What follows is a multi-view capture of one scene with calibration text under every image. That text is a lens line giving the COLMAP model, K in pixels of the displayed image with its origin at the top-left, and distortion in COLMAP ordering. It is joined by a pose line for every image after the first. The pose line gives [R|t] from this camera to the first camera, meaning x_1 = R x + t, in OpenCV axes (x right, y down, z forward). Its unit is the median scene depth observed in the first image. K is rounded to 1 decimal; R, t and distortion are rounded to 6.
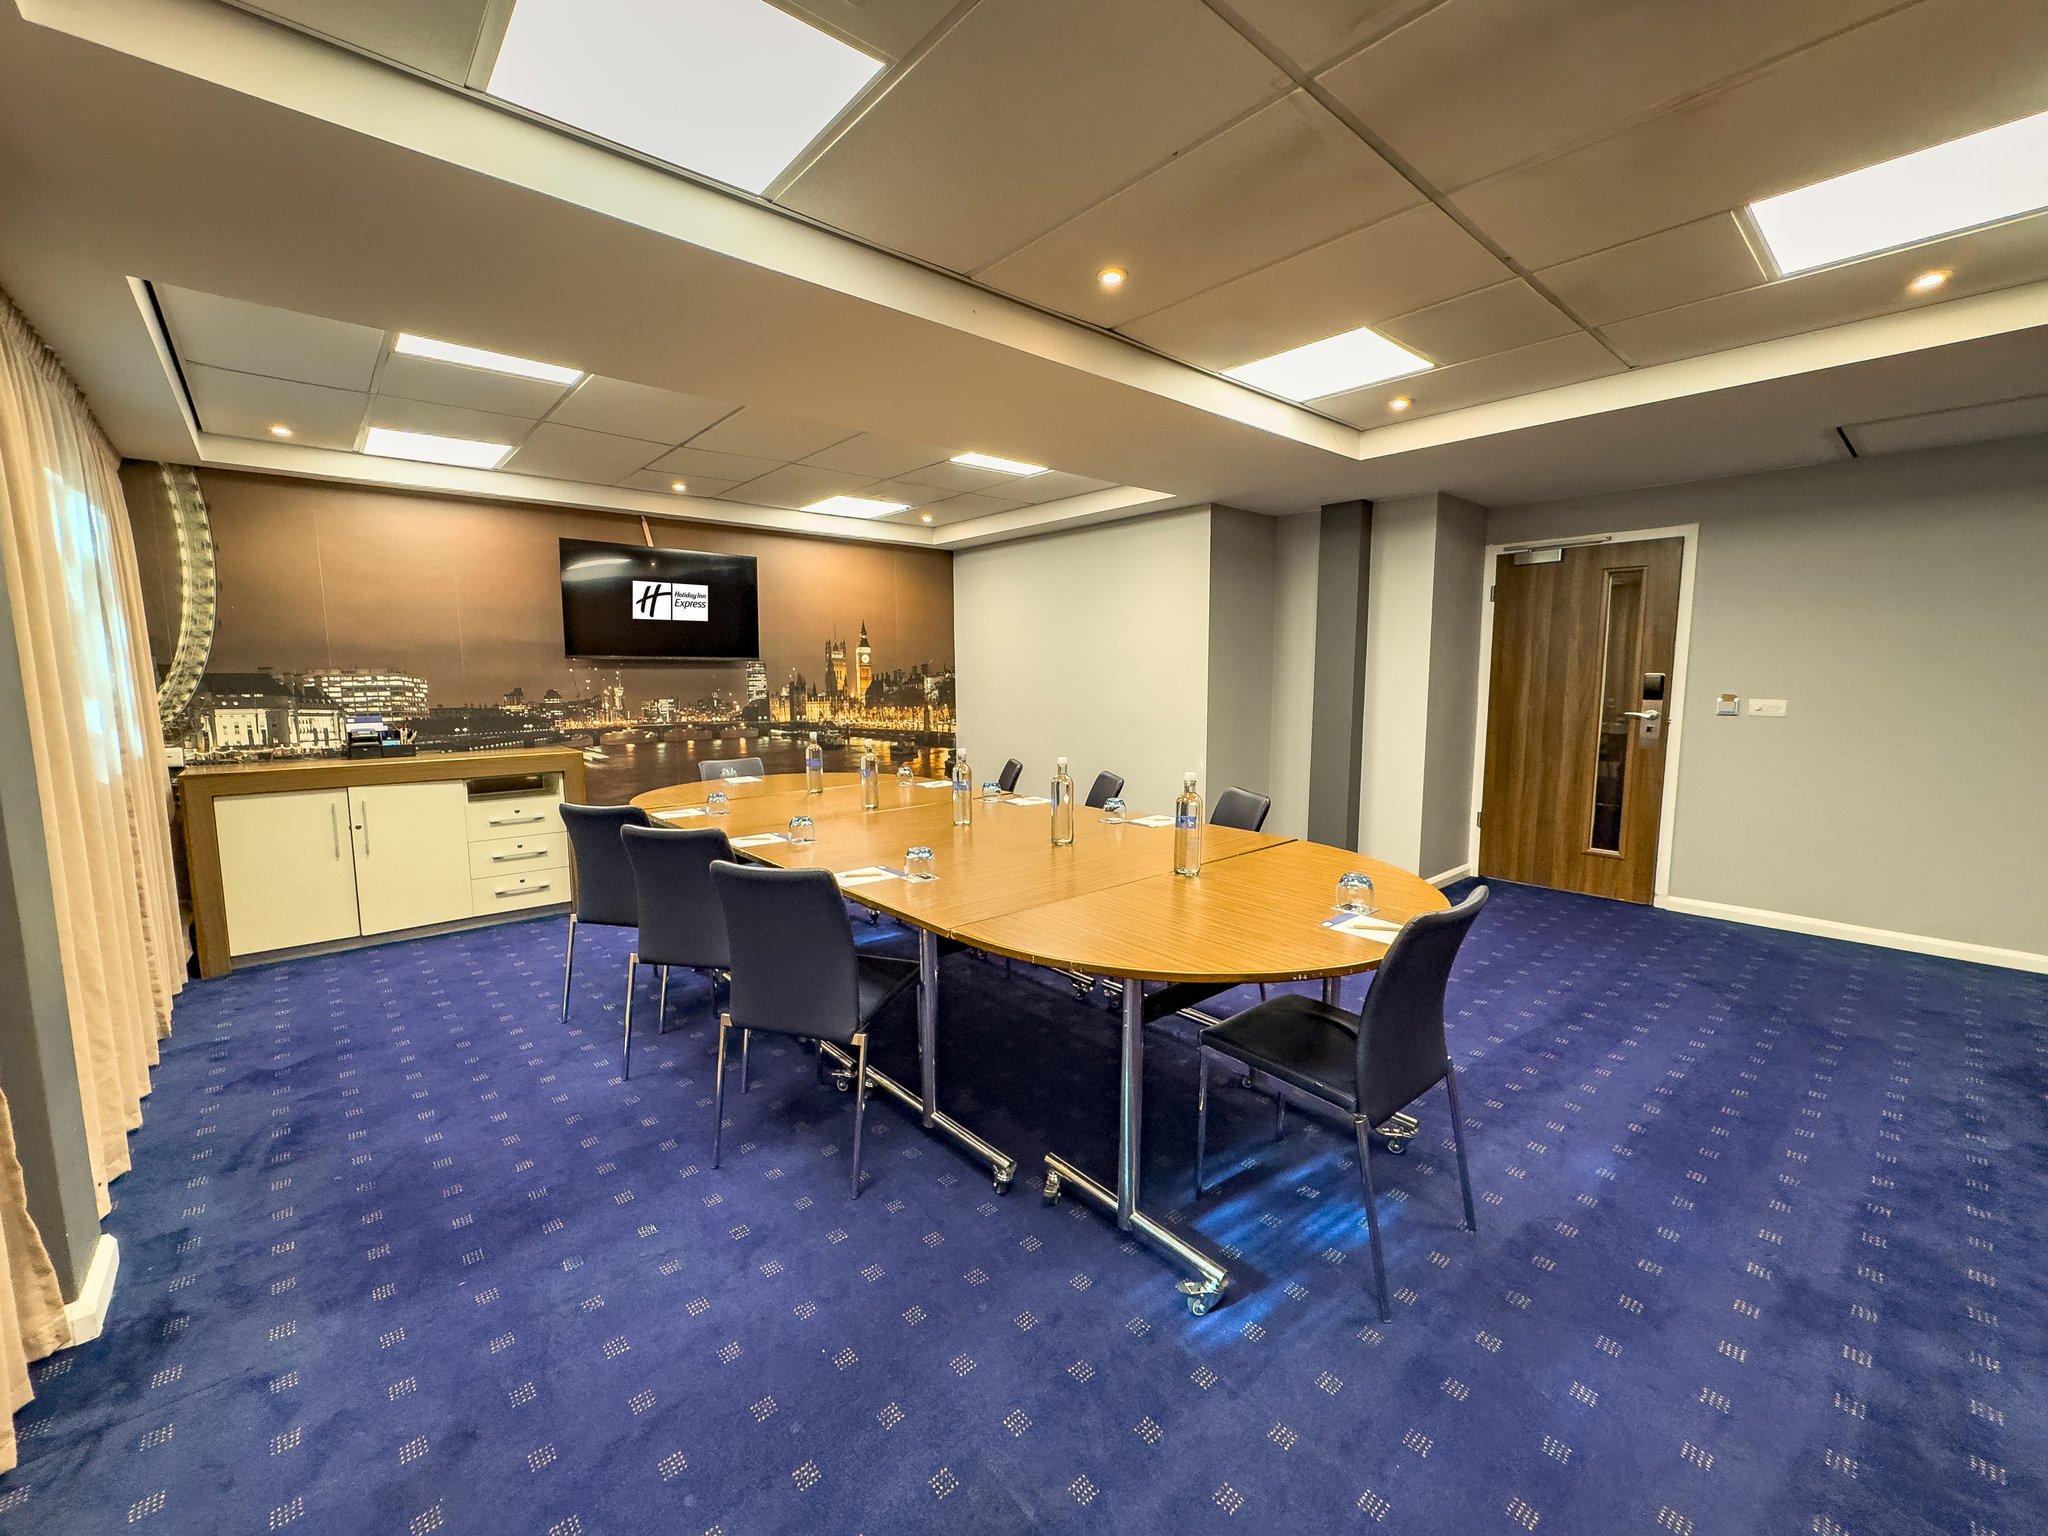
lens RADIAL K [[833.4, 0, 1031.1], [0, 833.4, 777.9], [0, 0, 1]] dist [-0.014790, 0.001832]
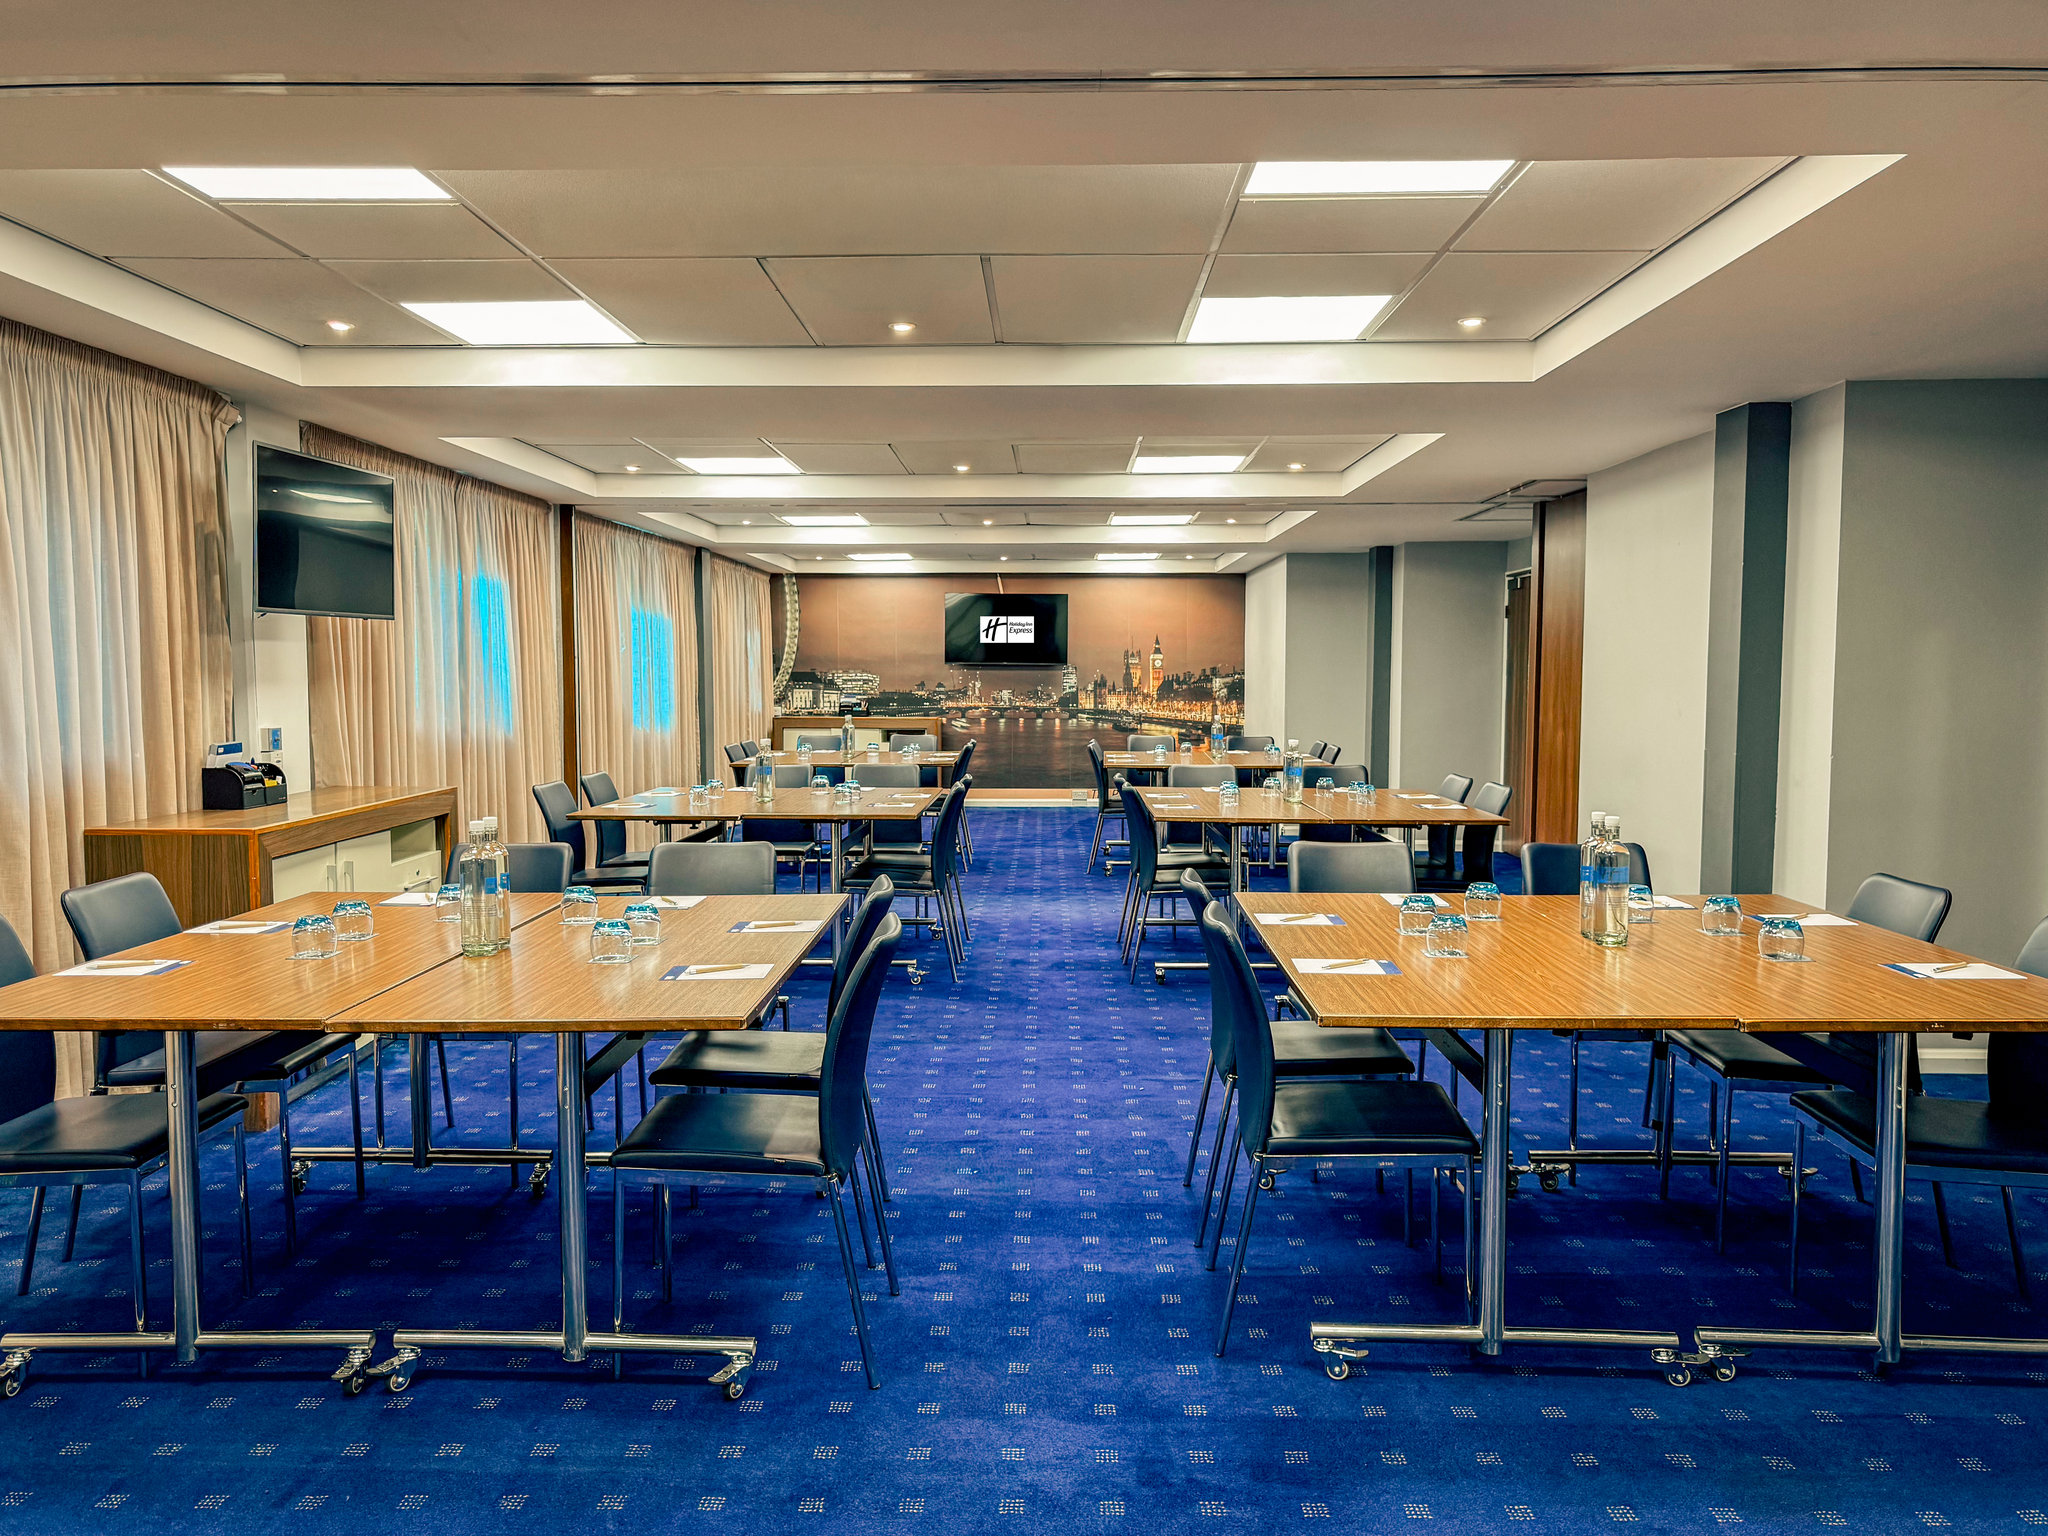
lens RADIAL K [[1549.9, 0, 1021.9], [0, 1549.9, 789.7], [0, 0, 1]] dist [0.031702, -0.001688]
pose [[0.755587, 0.056769, -0.652584, 1.625876], [-0.087588, 0.996047, -0.014765, 0.142477], [0.649167, 0.068315, 0.757572, -1.267822]]
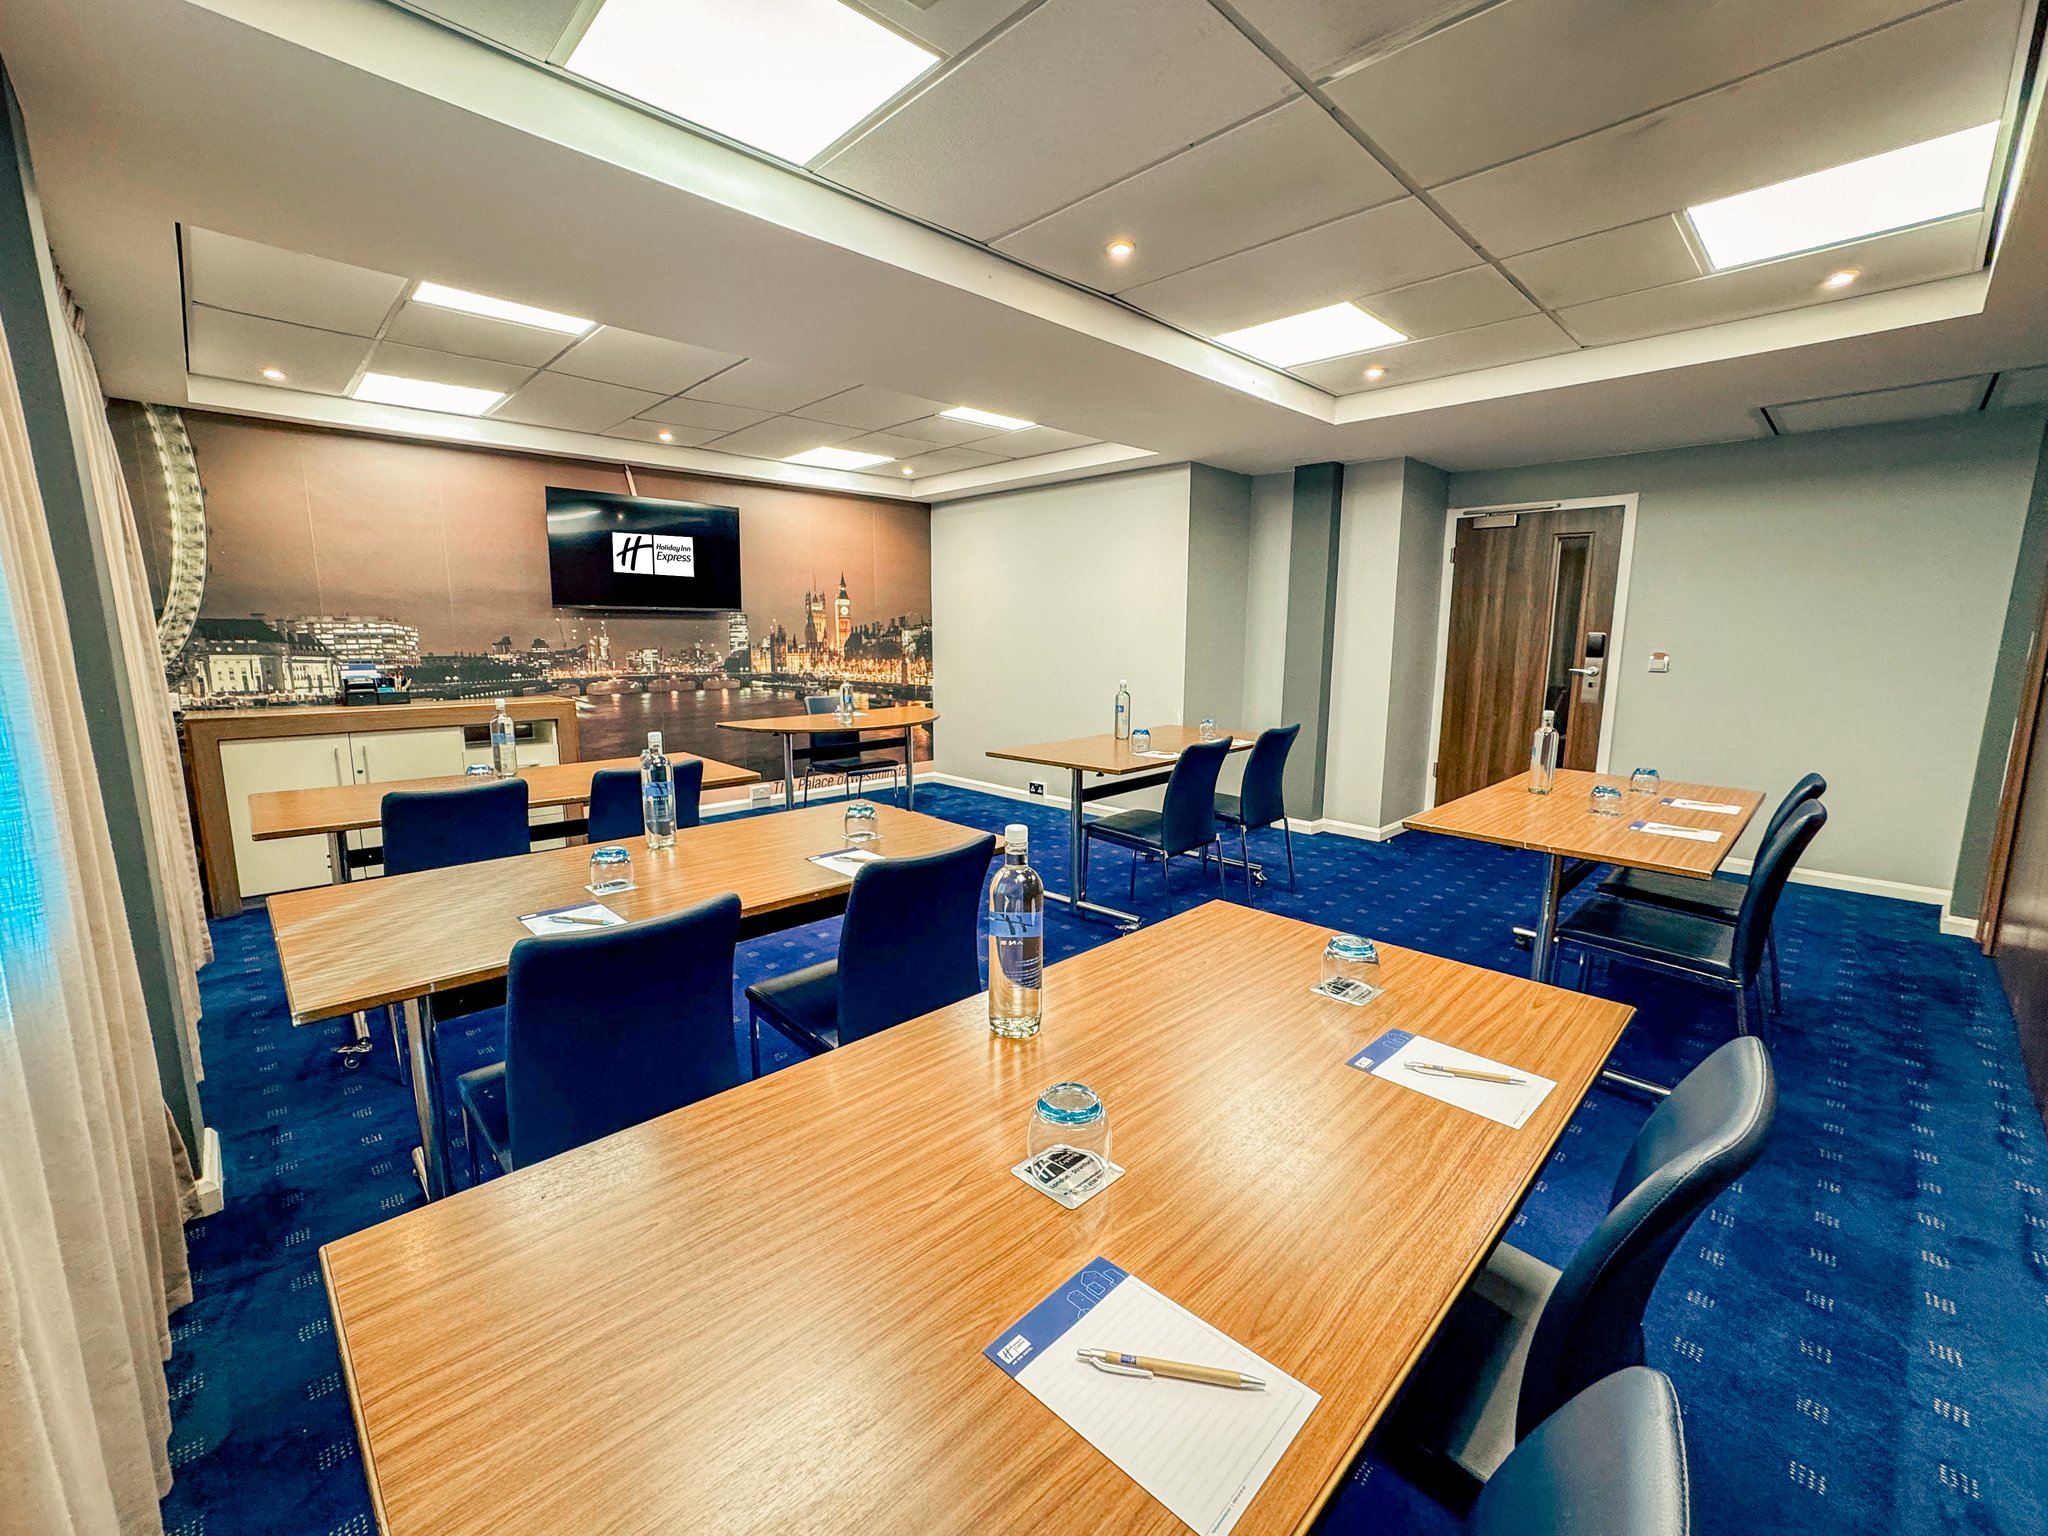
lens RADIAL K [[833.4, 0, 1026.4], [0, 833.4, 783.2], [0, 0, 1]] dist [-0.014790, 0.001832]
pose [[0.998994, 0.000454, 0.044833, -0.029818], [-0.002962, 0.998434, 0.055872, 0.011106], [-0.044737, -0.055949, 0.997431, -0.043754]]
